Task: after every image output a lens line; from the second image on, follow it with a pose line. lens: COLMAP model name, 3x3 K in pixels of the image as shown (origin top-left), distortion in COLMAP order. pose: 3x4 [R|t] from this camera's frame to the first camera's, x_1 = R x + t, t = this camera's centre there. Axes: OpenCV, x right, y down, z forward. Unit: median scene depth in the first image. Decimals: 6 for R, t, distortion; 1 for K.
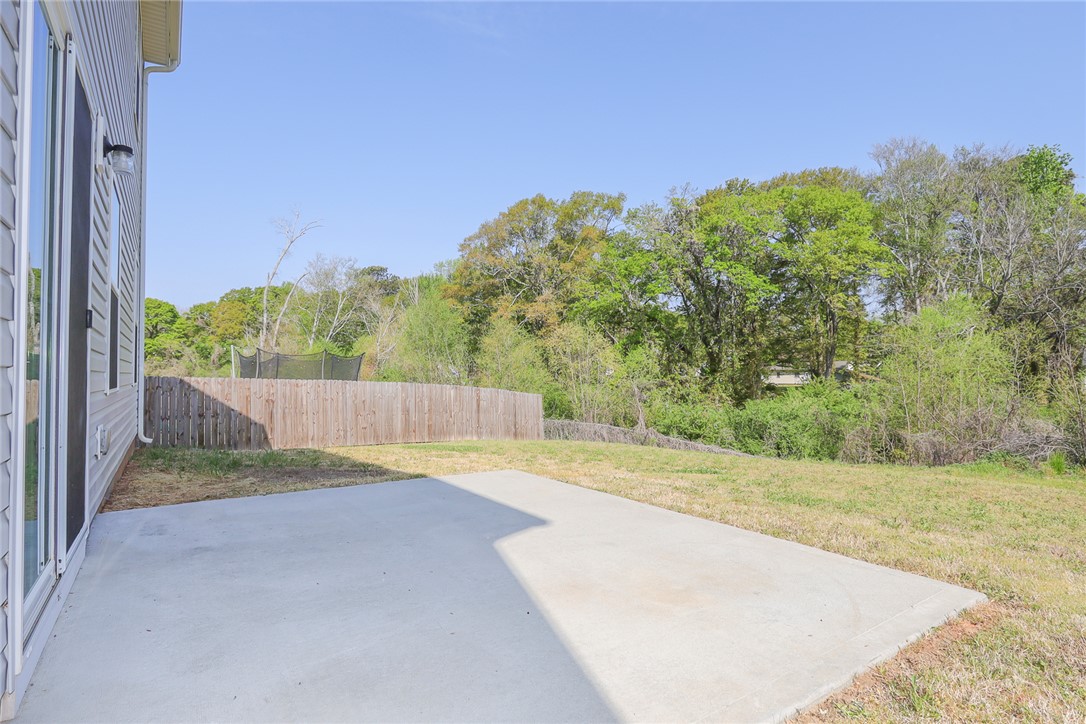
lens RADIAL K [[558.4, 0, 543.0], [0, 558.4, 362.0], [0, 0, 1]] dist [0.001064, 0.000067]
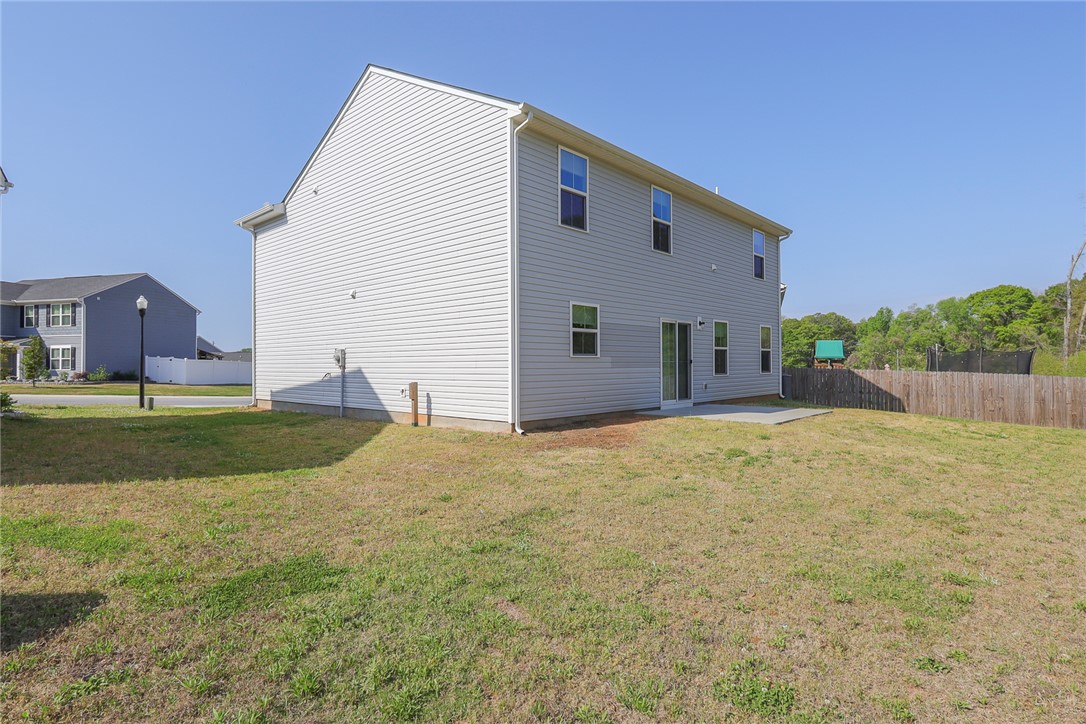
lens RADIAL K [[558.4, 0, 543.0], [0, 558.4, 362.0], [0, 0, 1]] dist [0.001064, 0.000067]
pose [[0.233973, -0.001100, -0.972242, 0.622619], [0.024474, 0.999689, 0.004759, -0.020140], [0.971935, -0.024908, 0.233928, -0.254725]]
